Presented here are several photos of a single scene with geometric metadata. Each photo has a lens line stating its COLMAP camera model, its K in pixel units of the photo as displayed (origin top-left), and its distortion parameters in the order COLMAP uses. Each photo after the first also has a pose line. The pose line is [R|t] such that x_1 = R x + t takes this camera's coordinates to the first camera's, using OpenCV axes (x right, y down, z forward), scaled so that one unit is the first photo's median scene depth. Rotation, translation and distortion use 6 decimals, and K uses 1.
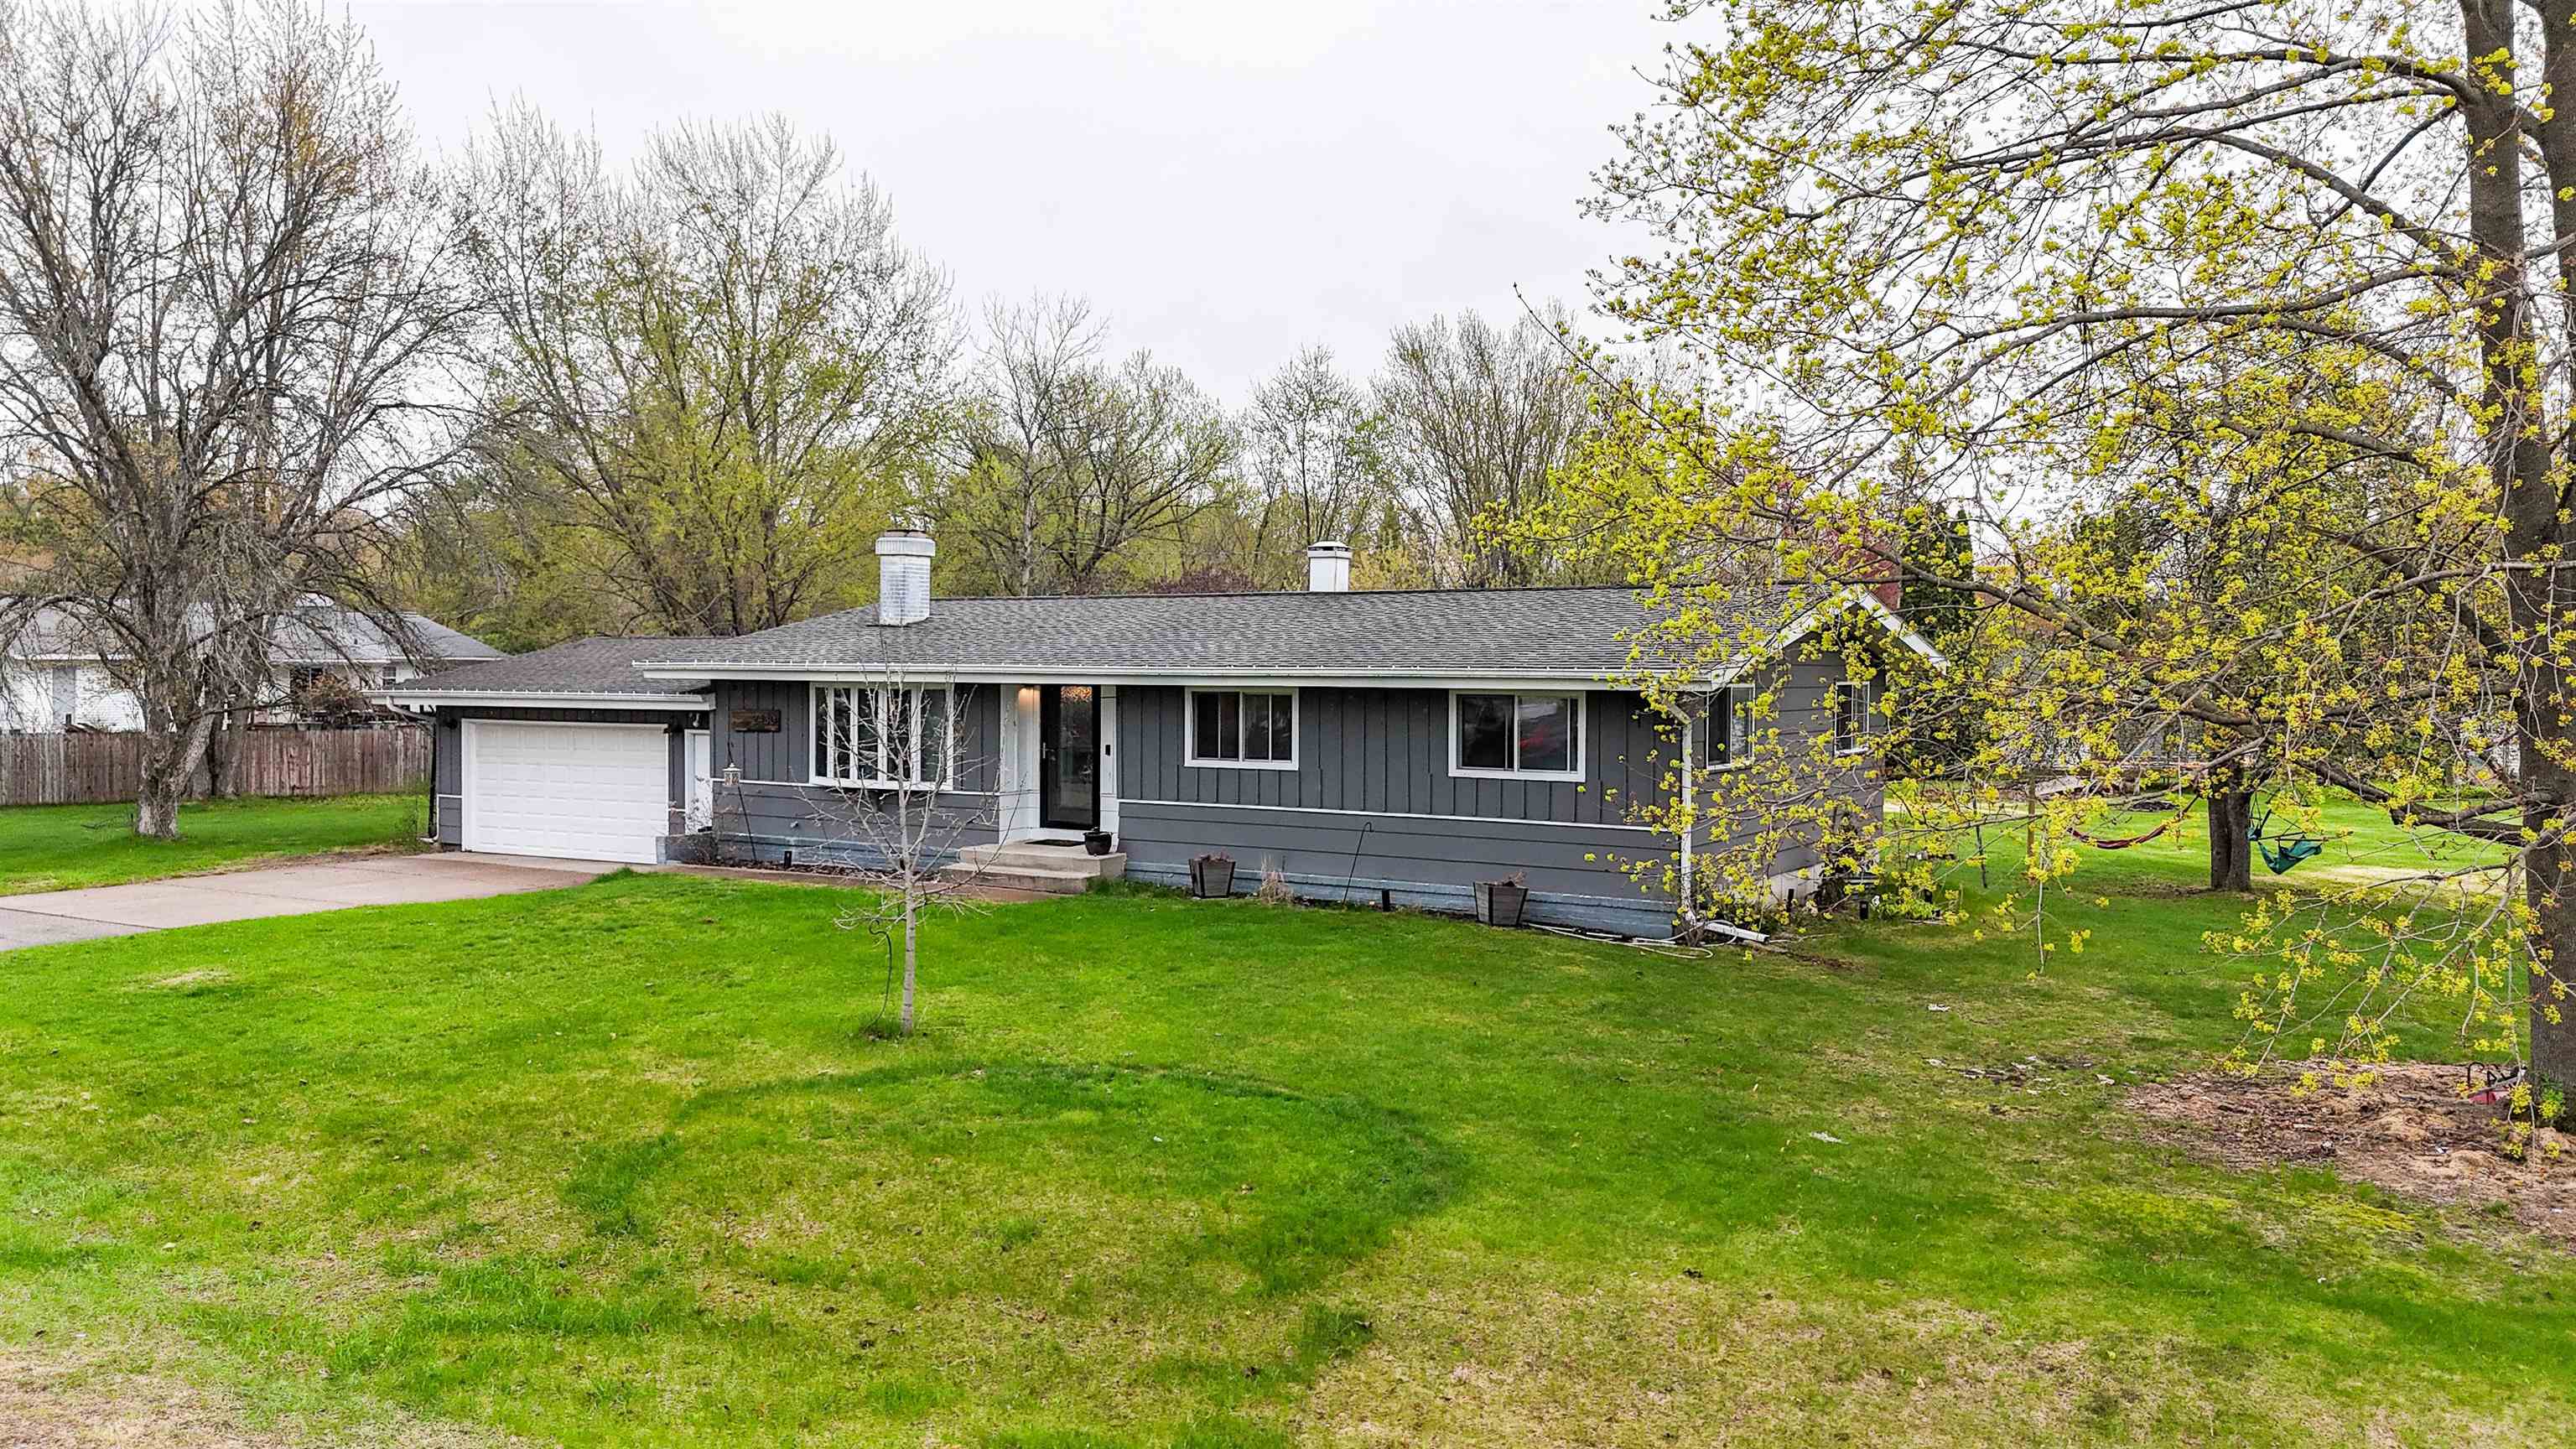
lens RADIAL K [[1886.5, 0, 1302.9], [0, 1886.5, 728.4], [0, 0, 1]] dist [0.097161, -0.111087]
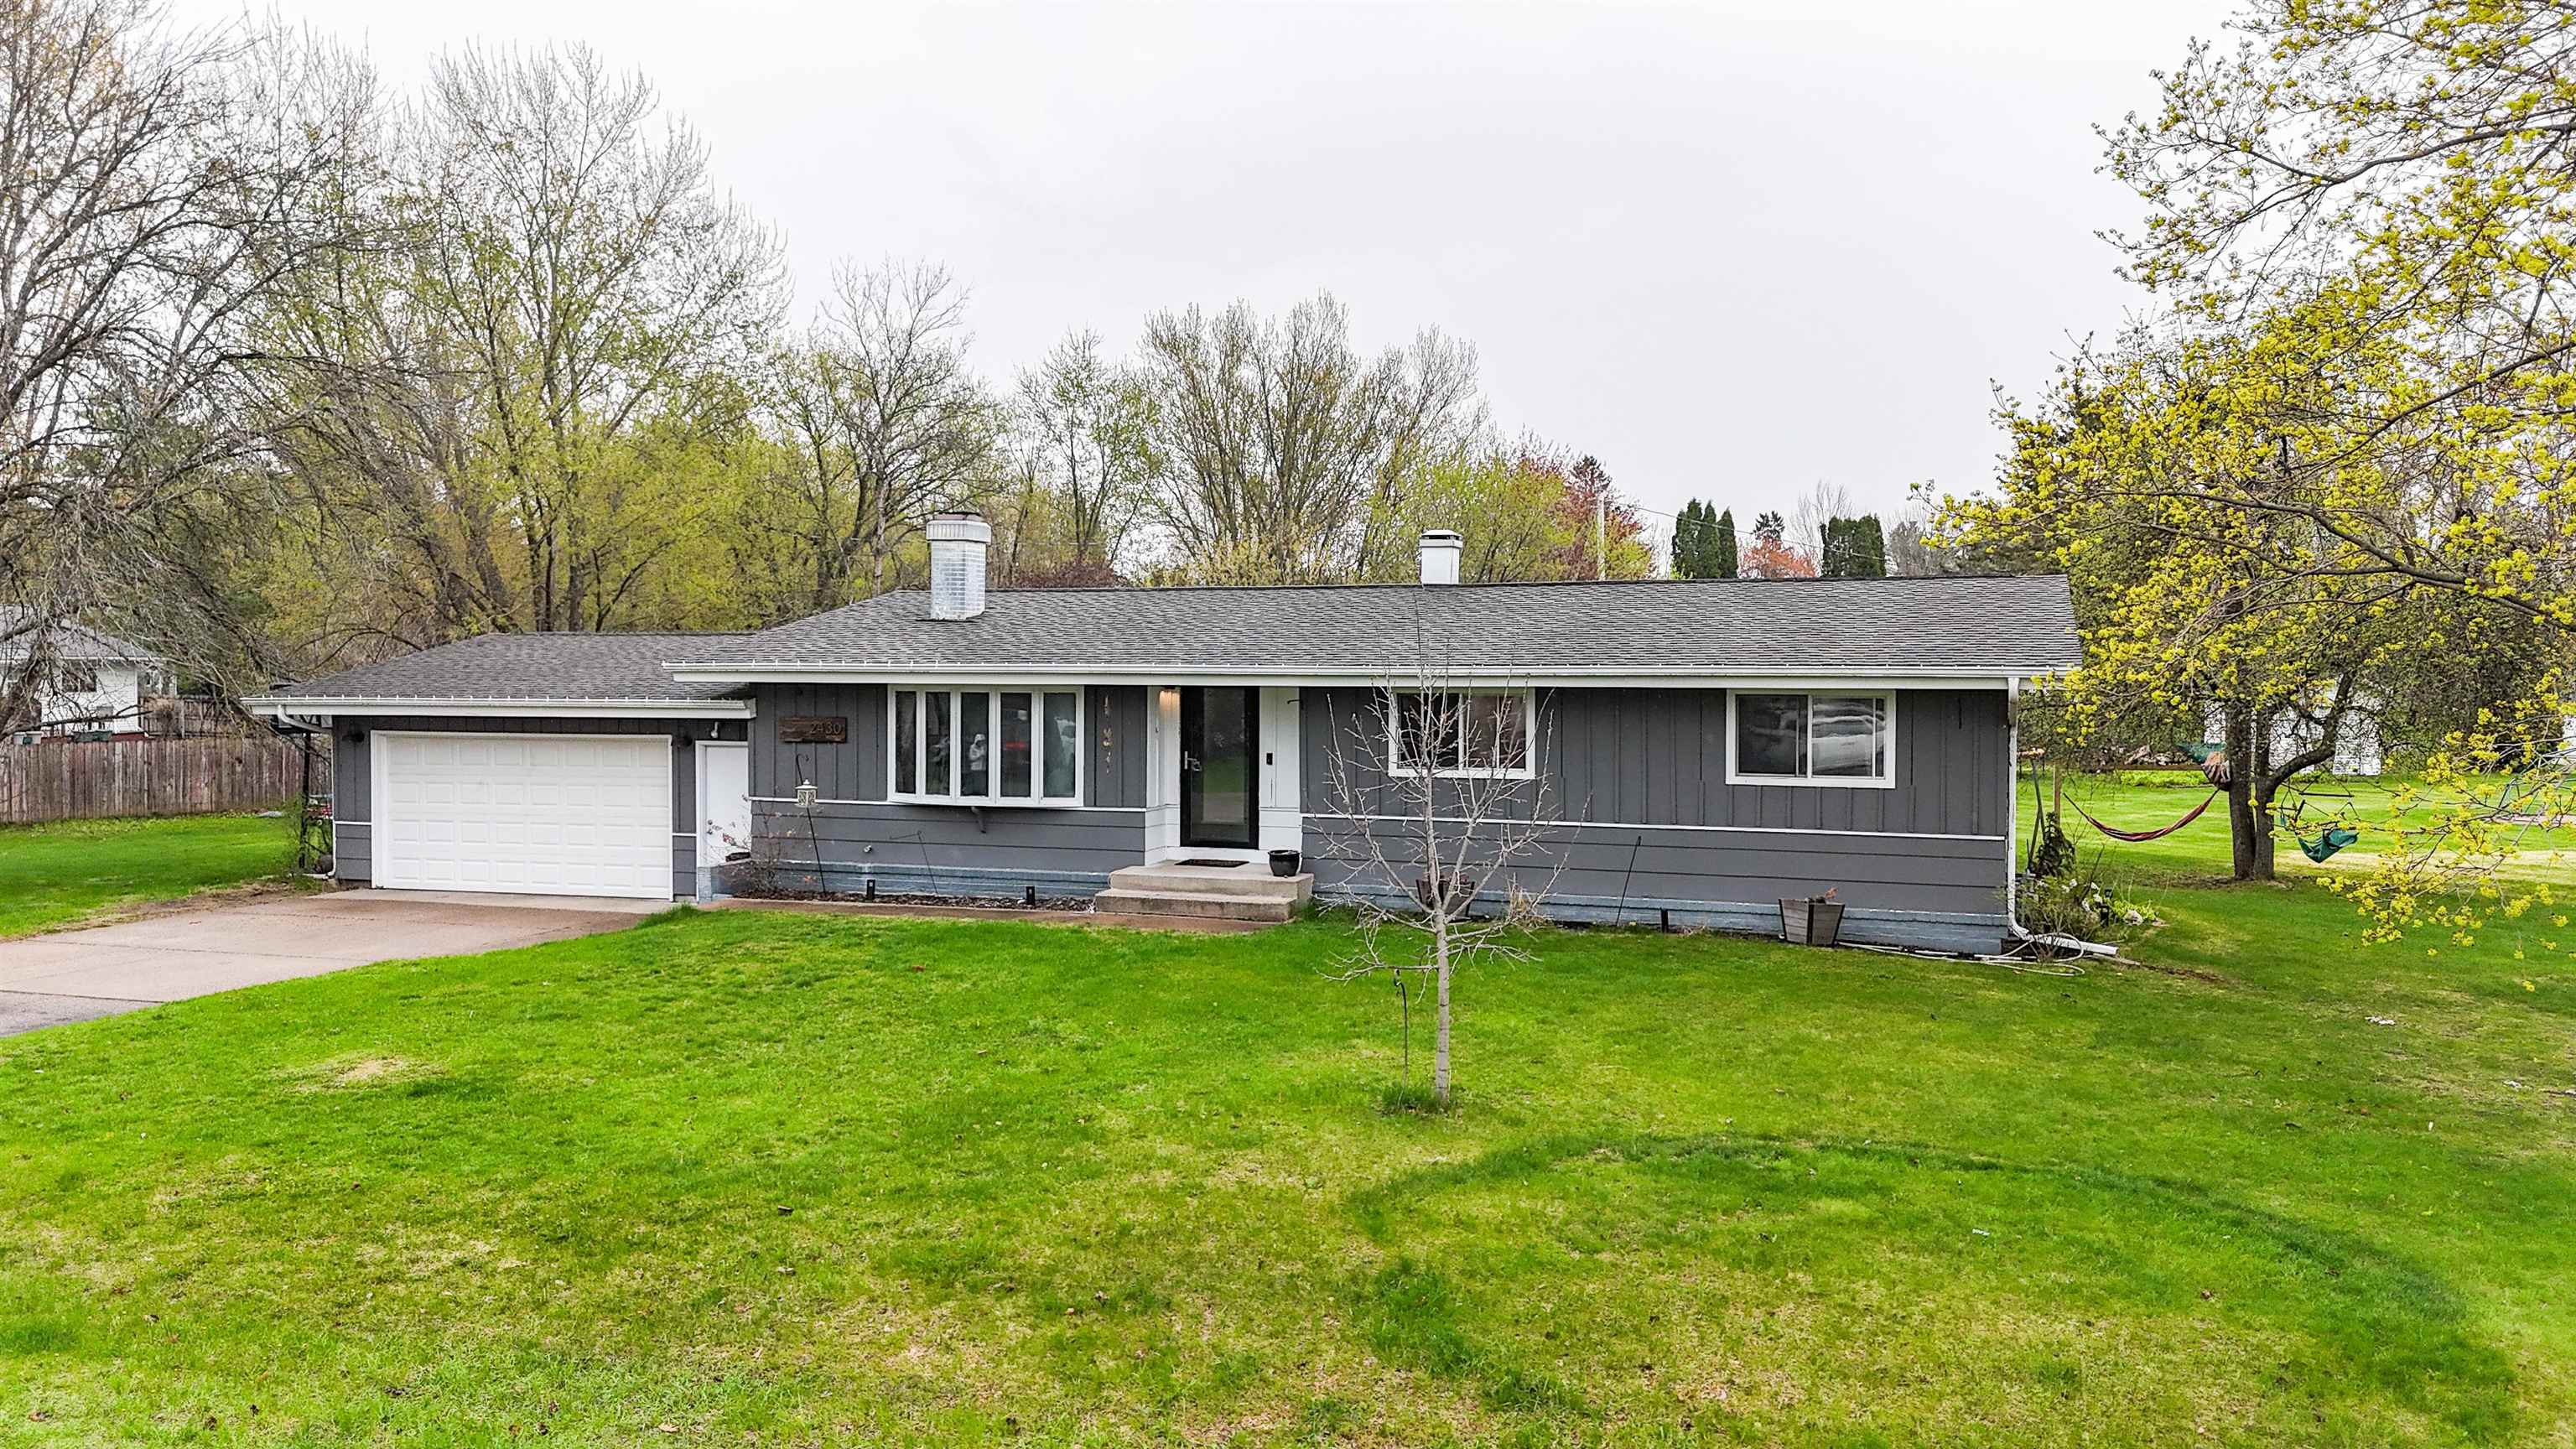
lens RADIAL K [[1886.5, 0, 1302.9], [0, 1886.5, 728.4], [0, 0, 1]] dist [0.097161, -0.111087]
pose [[0.978809, -0.010573, 0.204501, -0.265639], [0.010182, 0.999944, 0.002964, -0.005554], [-0.204521, -0.000819, 0.978862, 0.116118]]
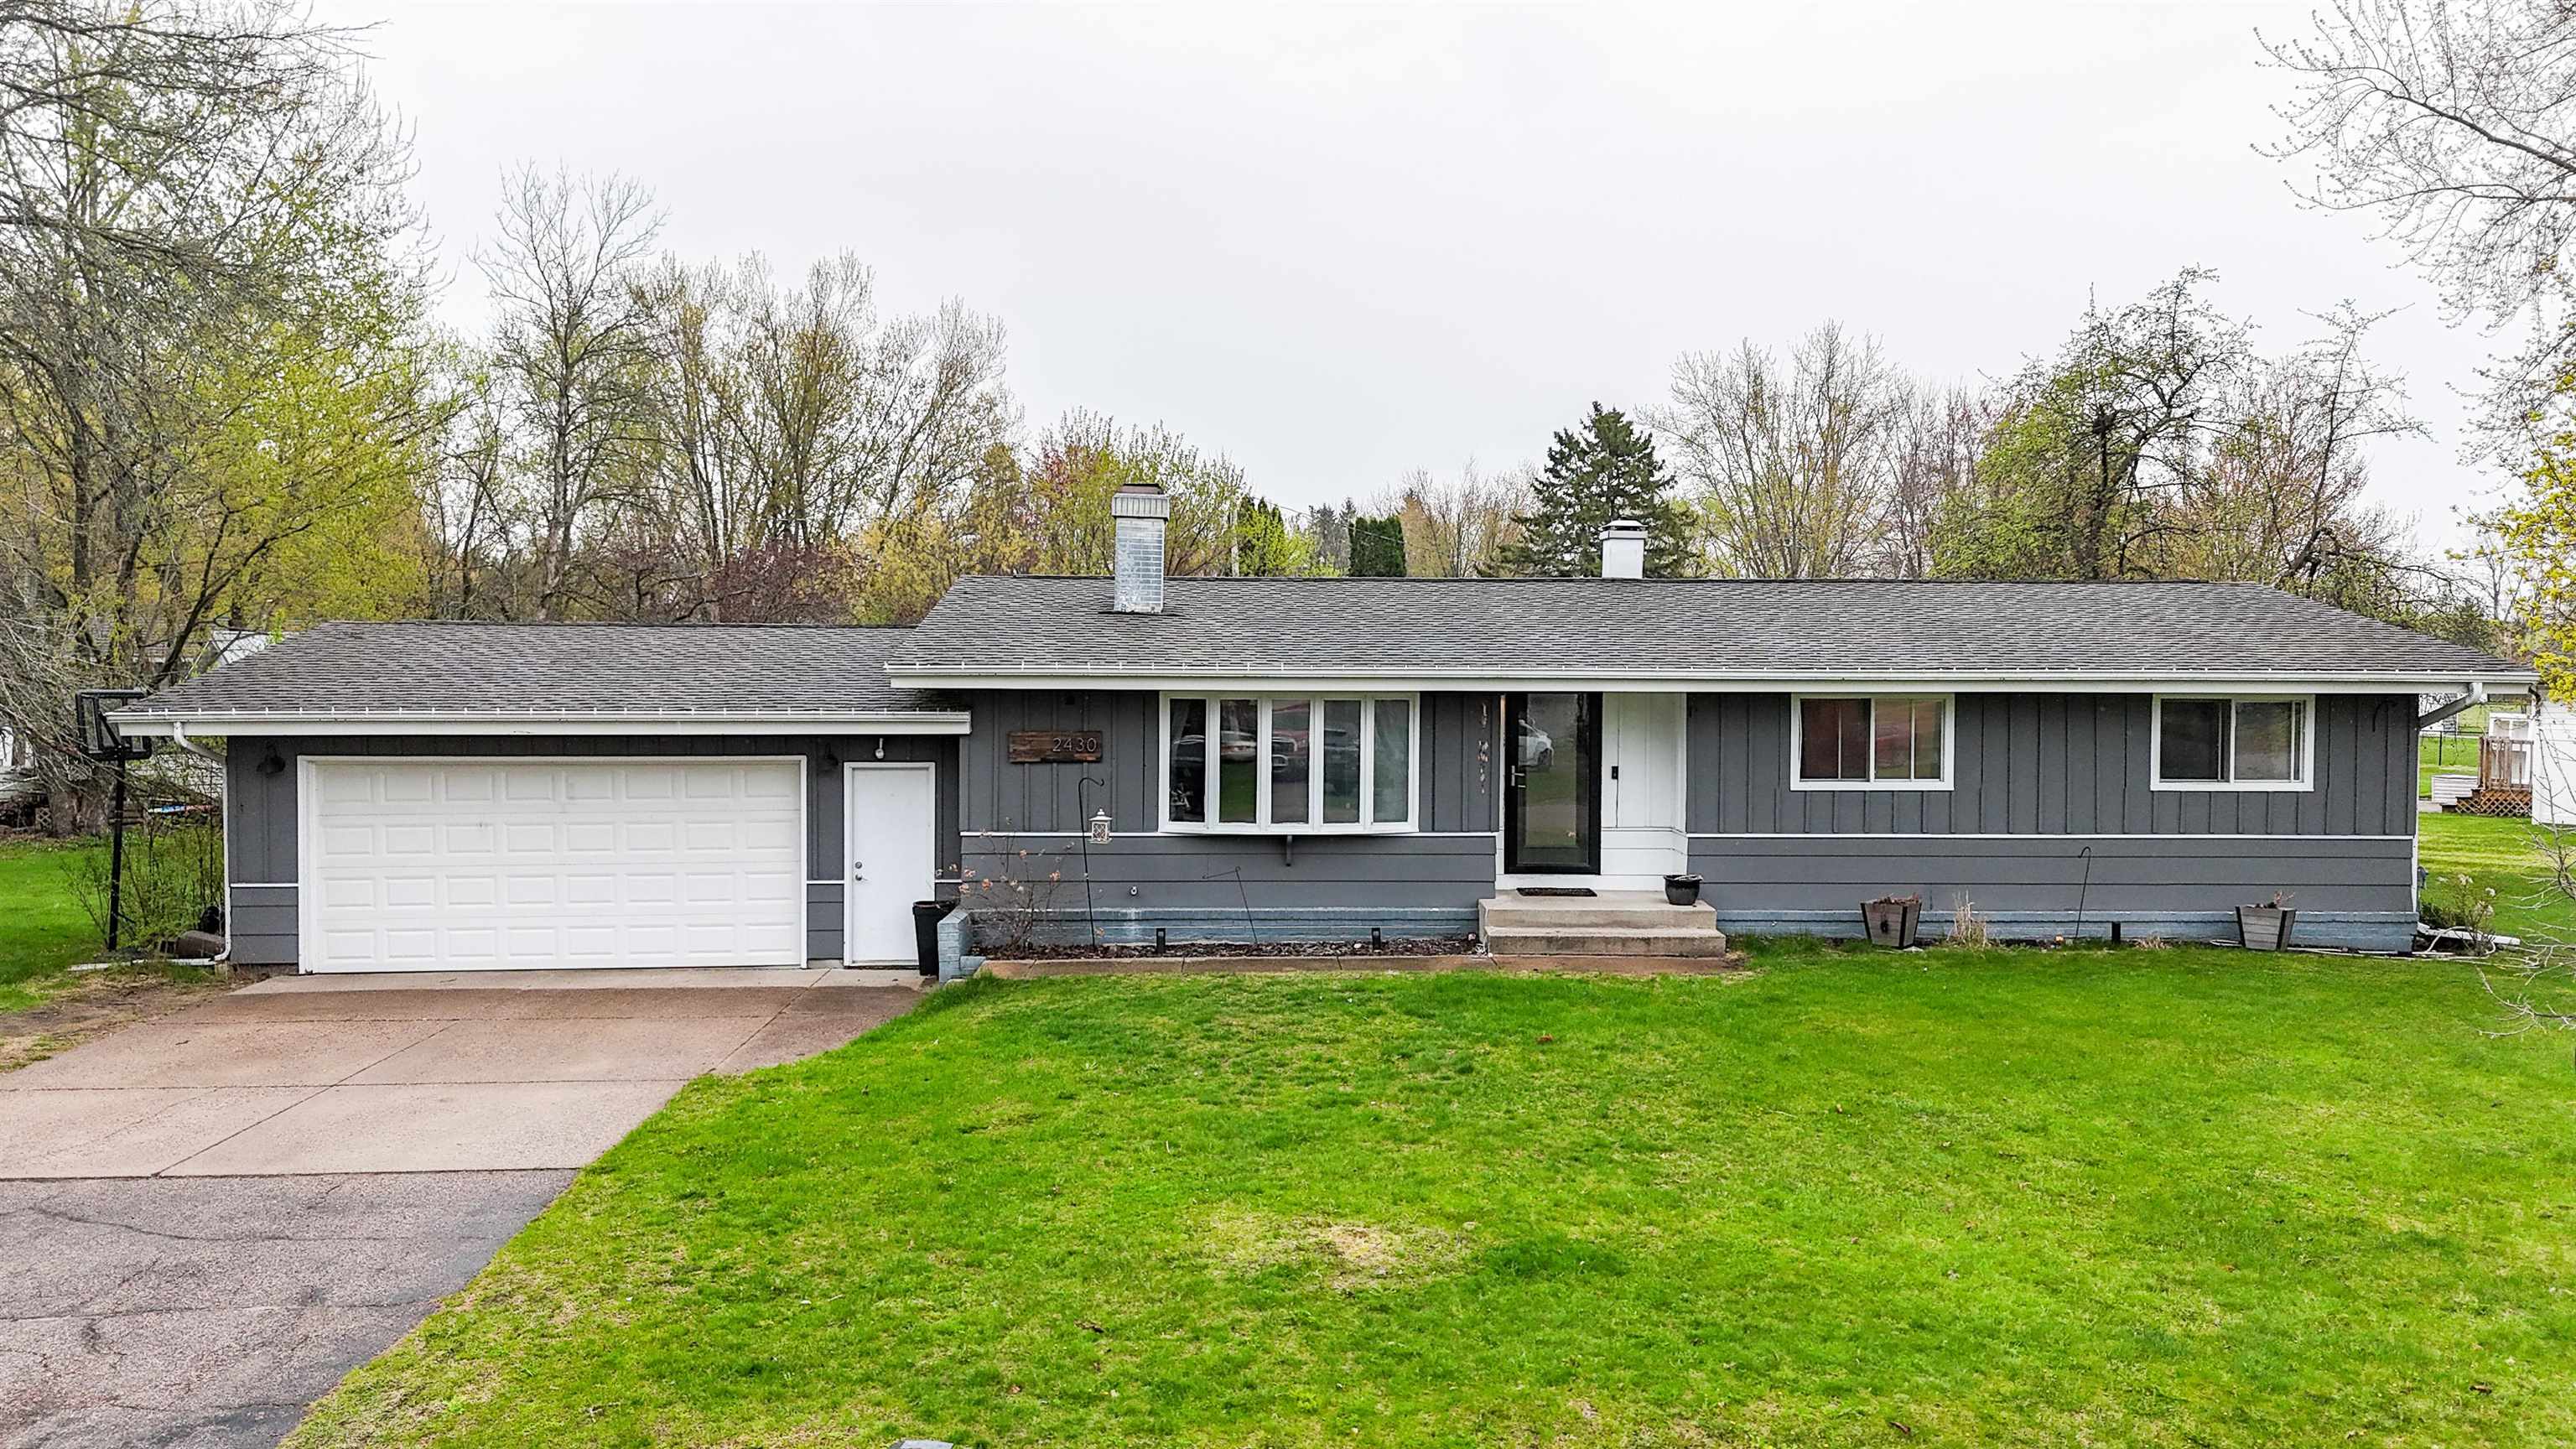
lens RADIAL K [[1886.5, 0, 1302.9], [0, 1886.5, 728.4], [0, 0, 1]] dist [0.097161, -0.111087]
pose [[0.827796, -0.022950, 0.560560, -0.650211], [0.018433, 0.999736, 0.013711, -0.020476], [-0.560727, -0.001017, 0.828000, 0.399473]]
